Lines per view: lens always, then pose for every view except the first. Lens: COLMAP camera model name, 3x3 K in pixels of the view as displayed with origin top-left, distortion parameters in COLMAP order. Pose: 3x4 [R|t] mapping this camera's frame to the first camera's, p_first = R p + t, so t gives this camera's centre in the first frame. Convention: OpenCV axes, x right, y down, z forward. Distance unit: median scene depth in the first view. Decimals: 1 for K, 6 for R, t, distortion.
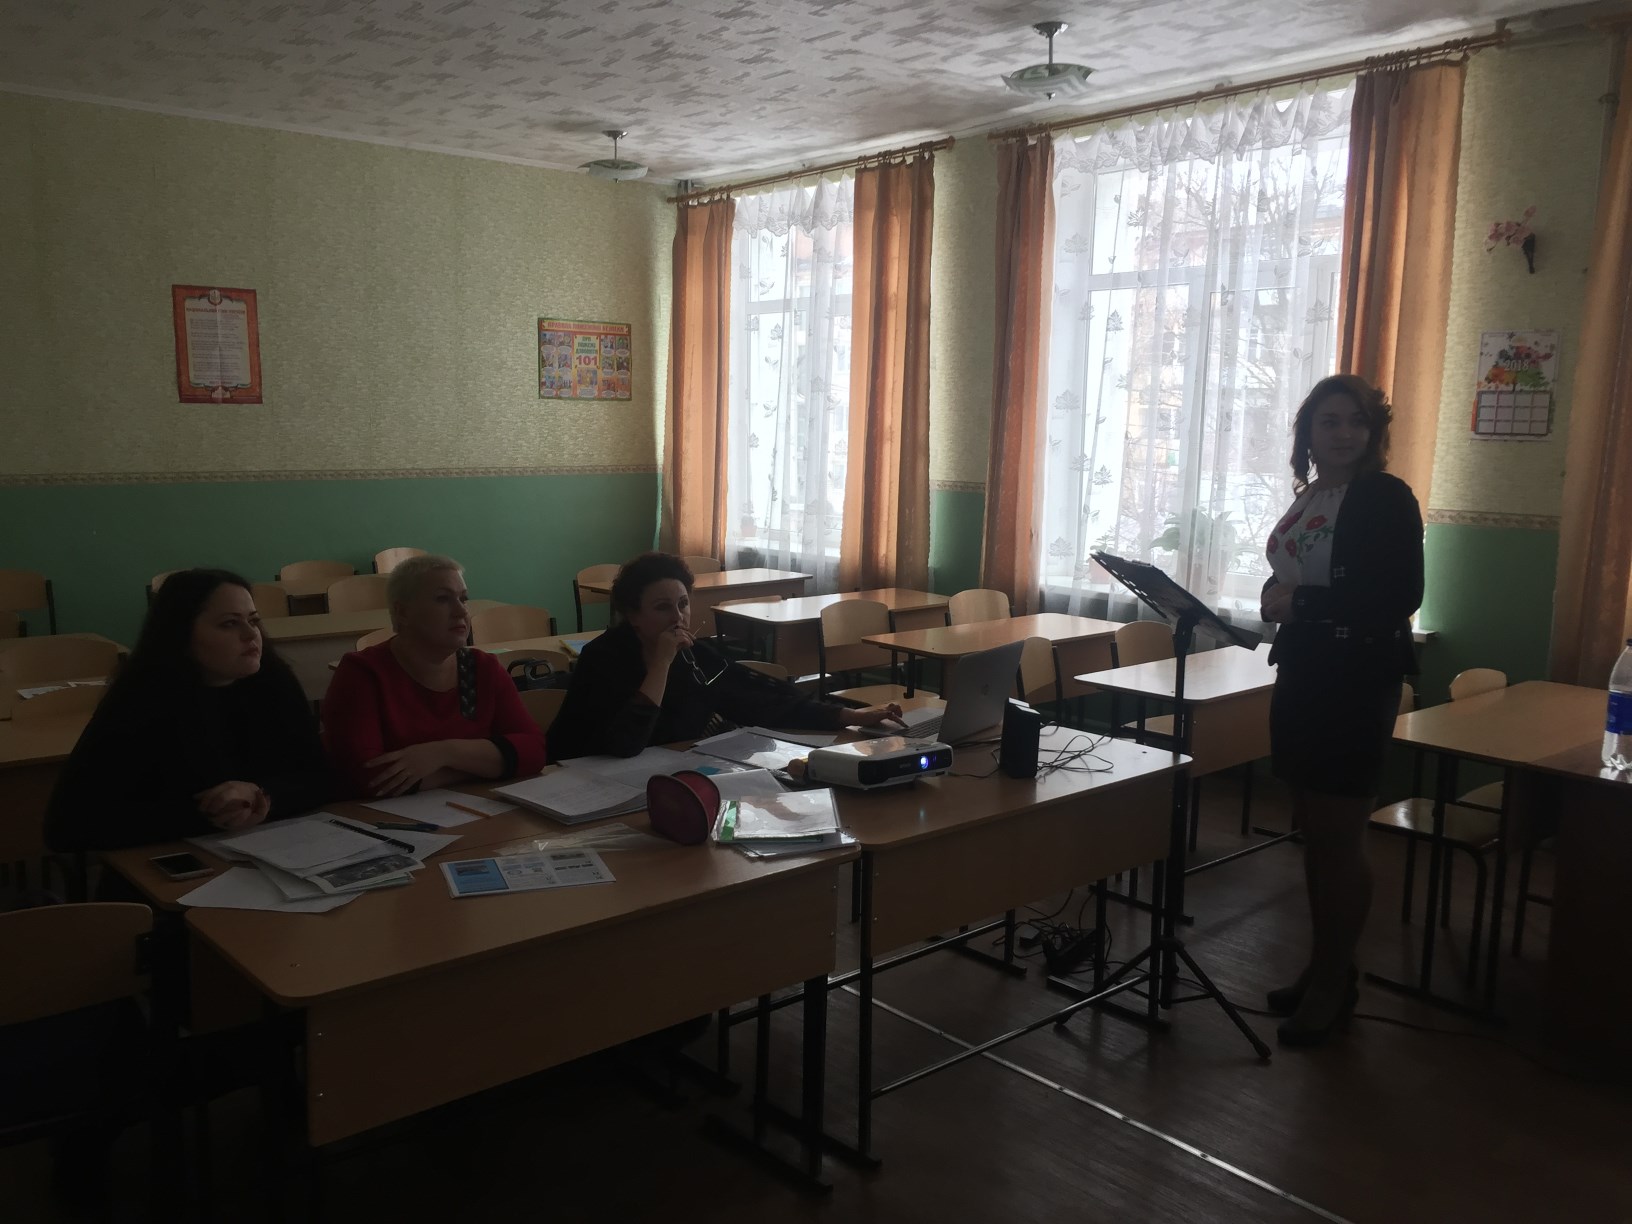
lens RADIAL K [[1399.9, 0, 820.0], [0, 1399.9, 612.4], [0, 0, 1]] dist [0.083989, -0.104443]
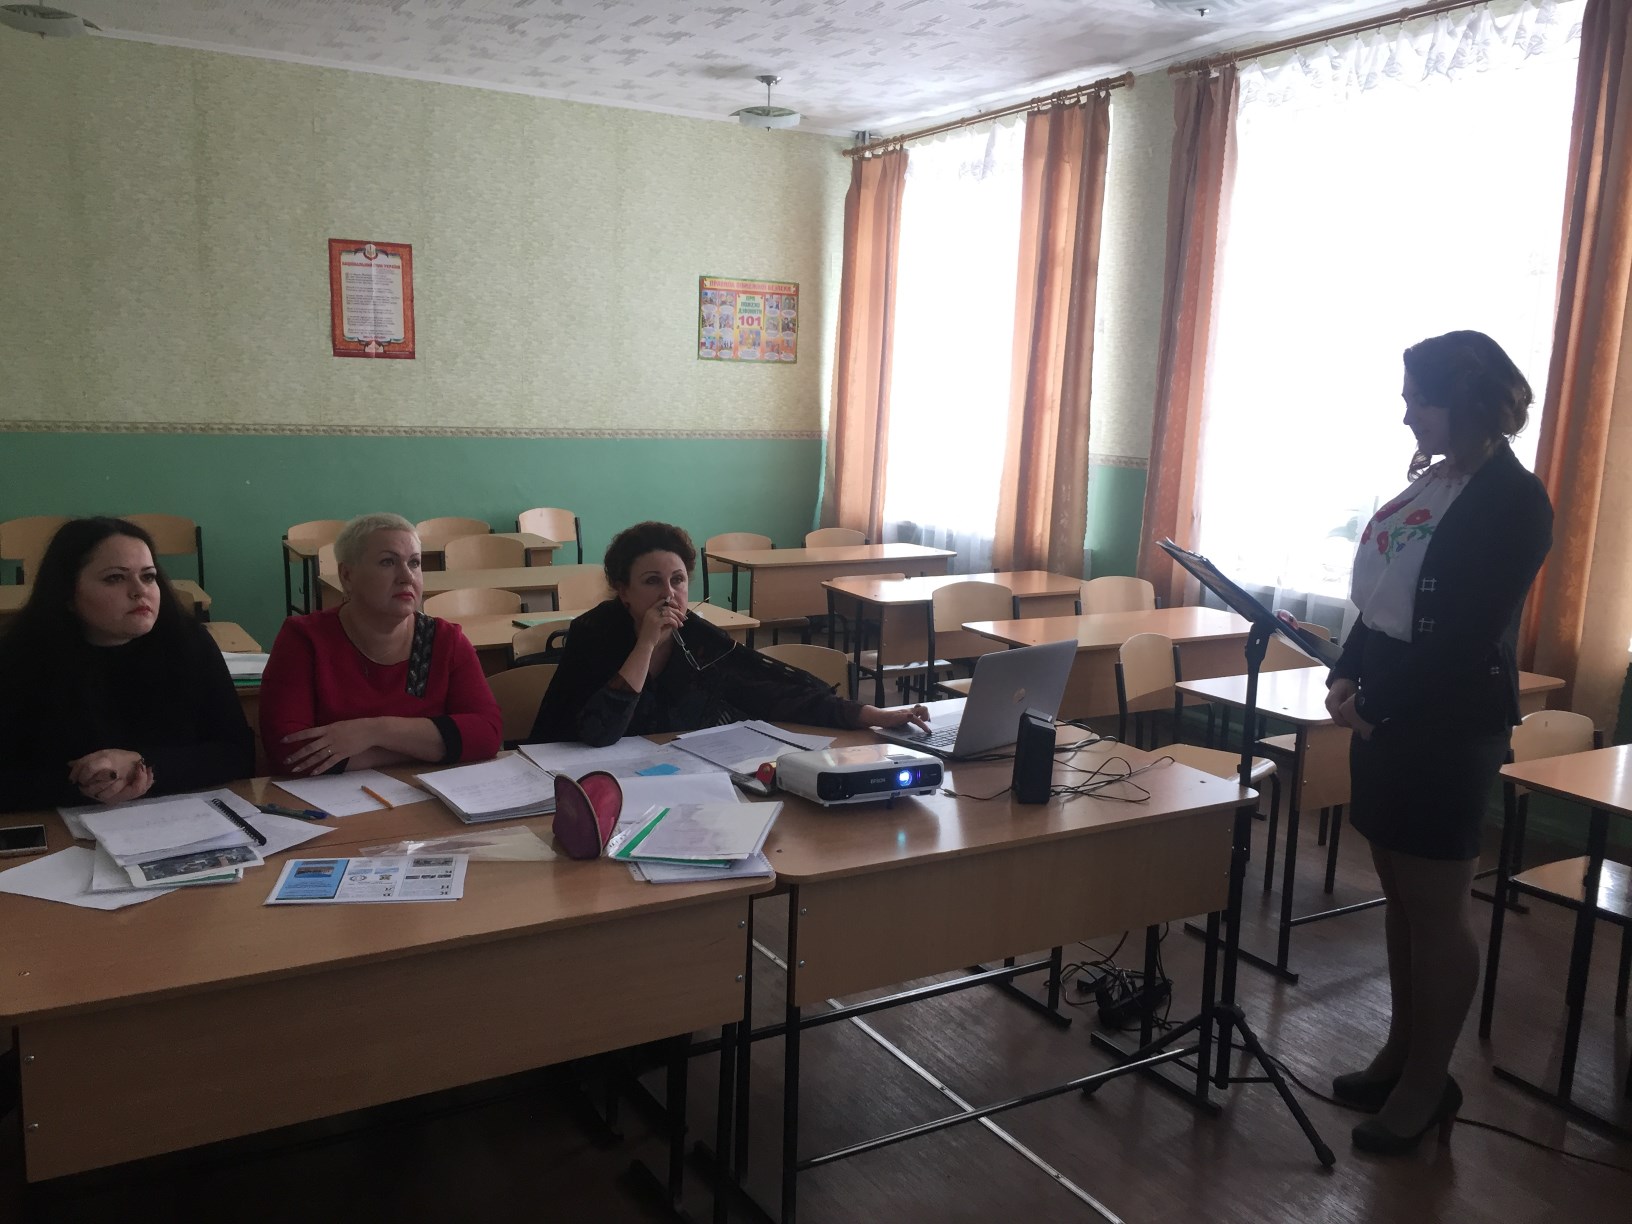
lens RADIAL K [[1399.9, 0, 816.5], [0, 1399.9, 606.5], [0, 0, 1]] dist [0.083989, -0.104443]
pose [[0.981107, 0.049319, -0.187075, 0.086220], [-0.046414, 0.998724, 0.019882, -0.005862], [0.187817, -0.010824, 0.982144, 0.074840]]
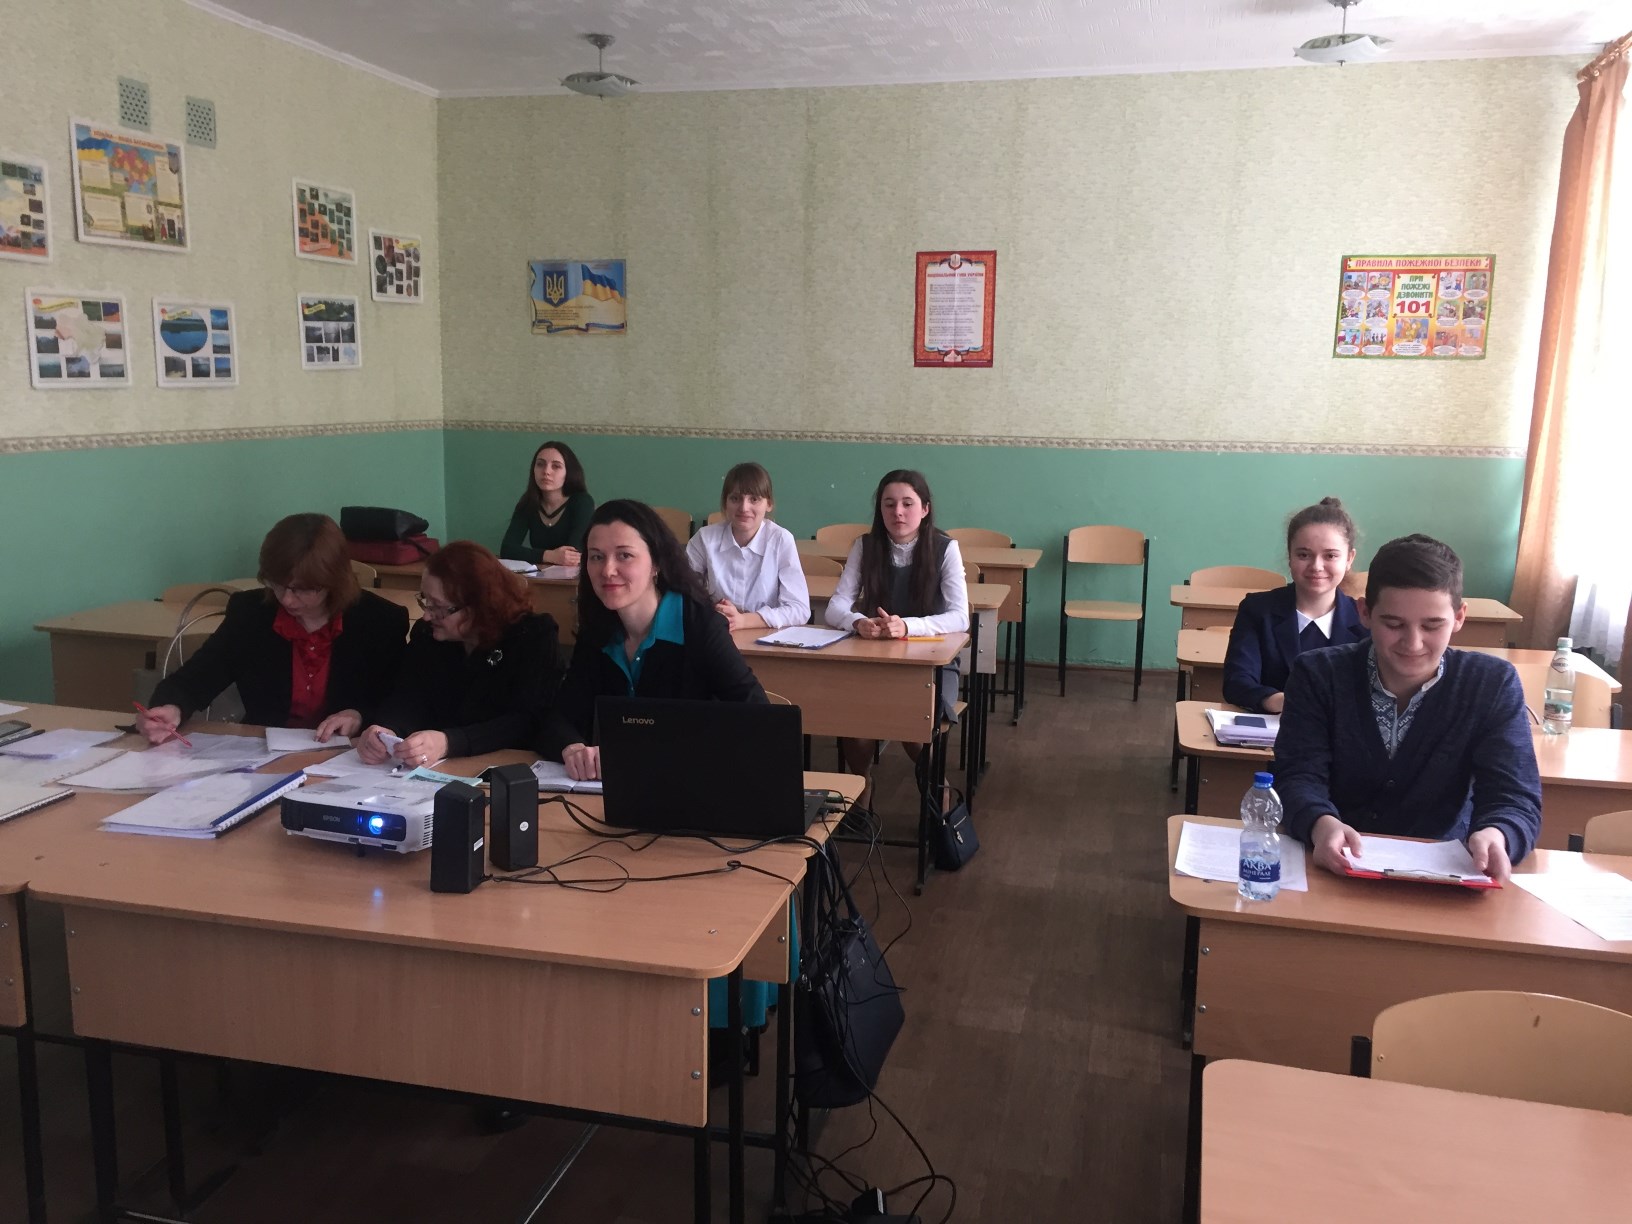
lens RADIAL K [[1399.9, 0, 813.9], [0, 1399.9, 625.8], [0, 0, 1]] dist [0.083989, -0.104443]
pose [[0.556927, 0.145462, -0.817724, 0.389280], [-0.124979, 0.988011, 0.090634, -0.045322], [0.821104, 0.051722, 0.568430, 0.373276]]
